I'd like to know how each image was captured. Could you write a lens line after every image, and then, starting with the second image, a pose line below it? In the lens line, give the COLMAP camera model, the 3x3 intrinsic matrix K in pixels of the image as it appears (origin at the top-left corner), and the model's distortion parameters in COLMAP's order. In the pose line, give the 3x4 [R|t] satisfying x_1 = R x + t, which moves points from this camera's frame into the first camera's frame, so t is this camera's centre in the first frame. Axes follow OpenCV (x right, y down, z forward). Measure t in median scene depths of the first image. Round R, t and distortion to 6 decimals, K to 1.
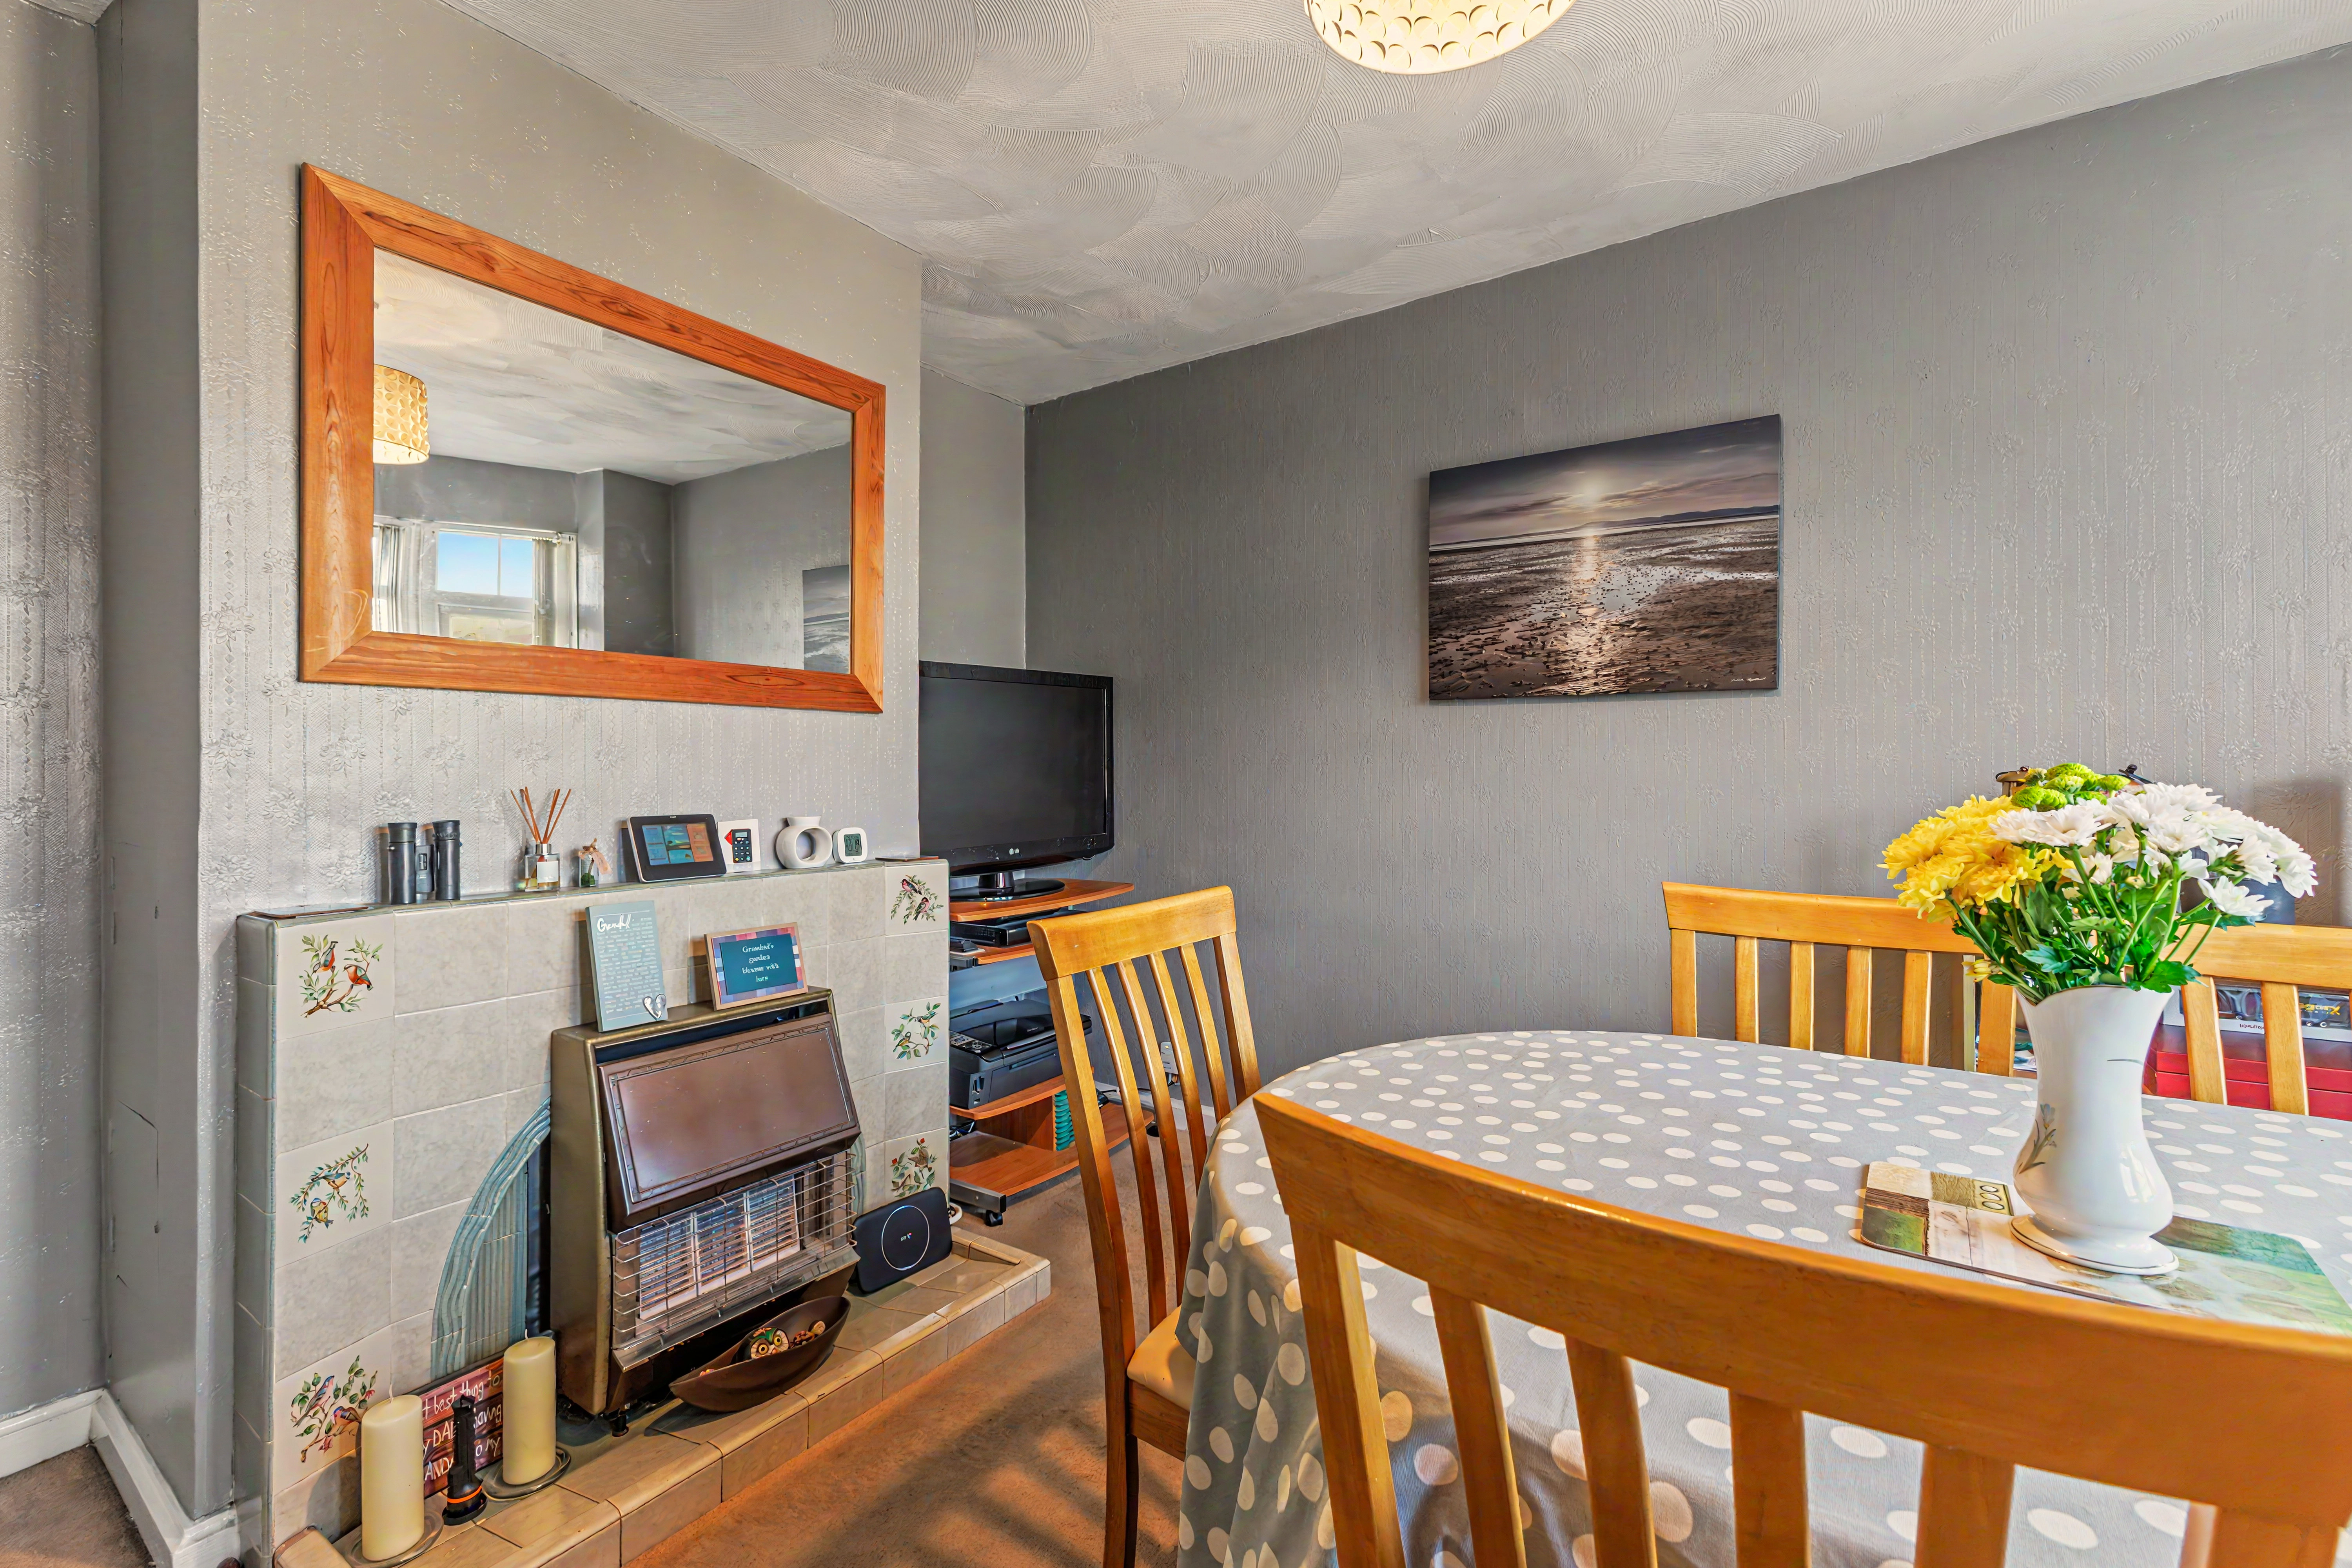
lens RADIAL K [[1036.8, 0, 1178.0], [0, 1036.8, 766.8], [0, 0, 1]] dist [-0.003656, 0.000009]
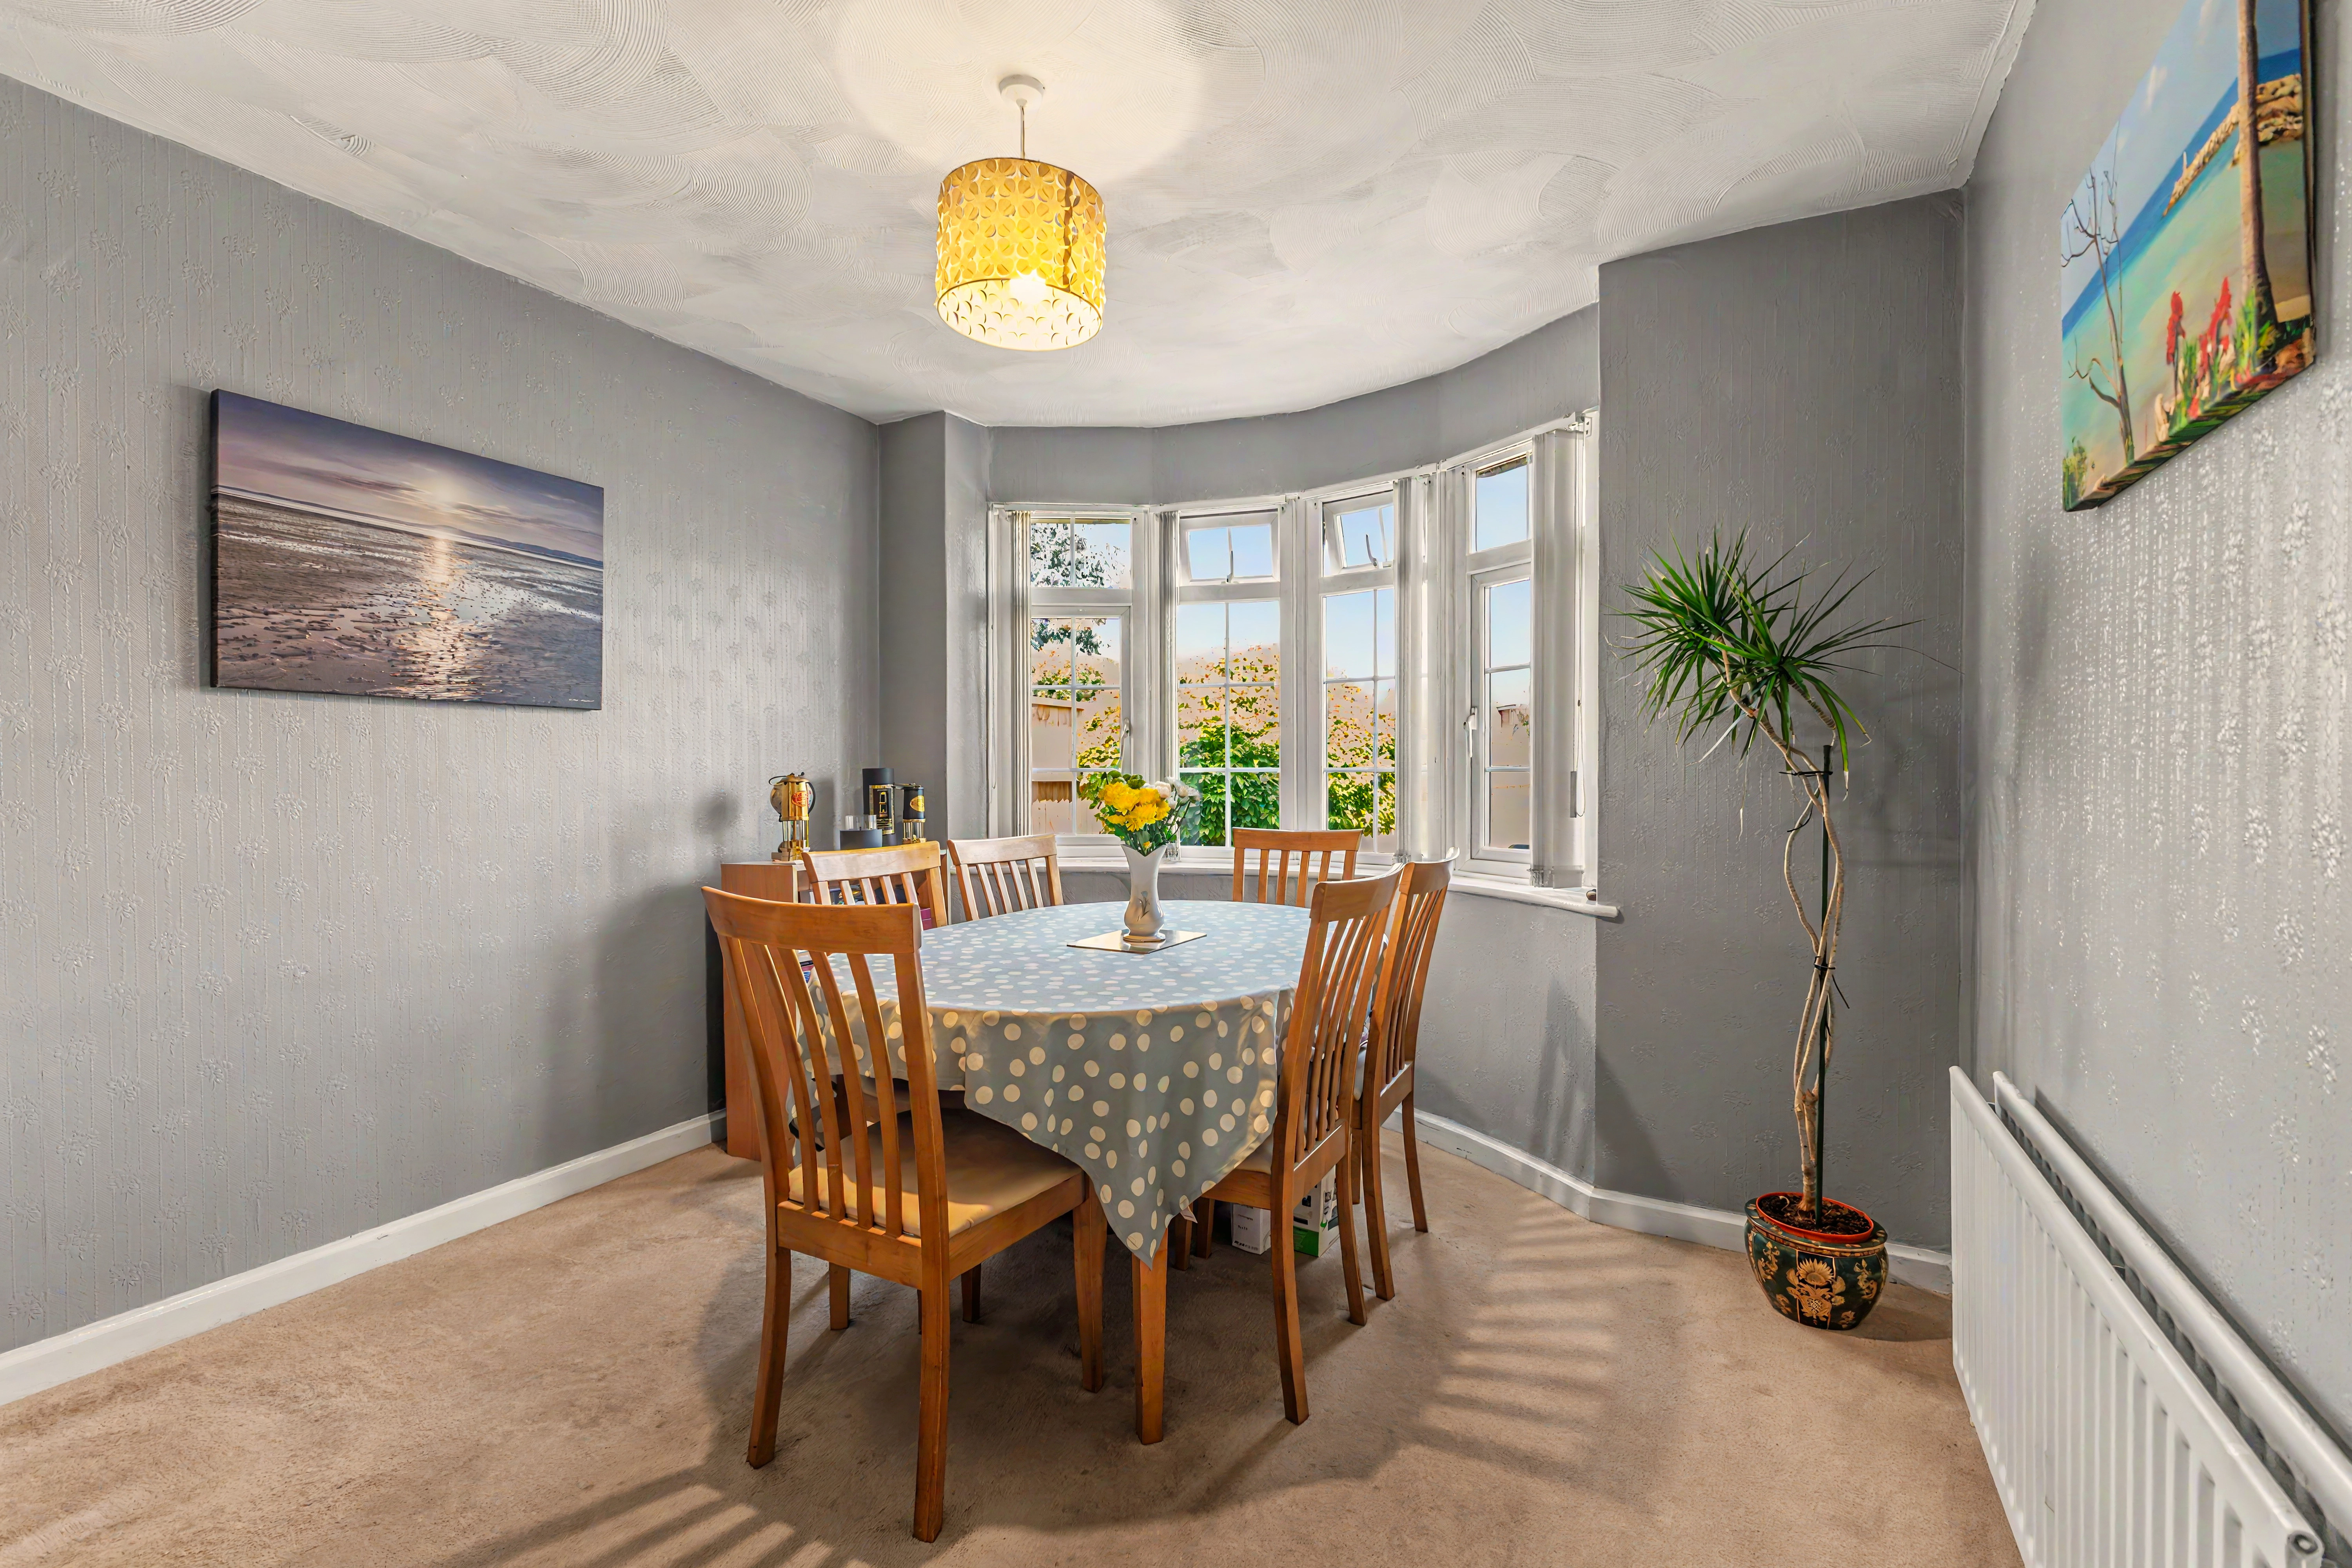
lens RADIAL K [[1036.8, 0, 1177.1], [0, 1036.8, 781.8], [0, 0, 1]] dist [-0.003656, 0.000009]
pose [[-0.133601, -0.006981, 0.991011, -0.674295], [0.005327, 0.999956, 0.007762, 0.003979], [-0.991021, 0.006316, -0.133558, 0.444323]]
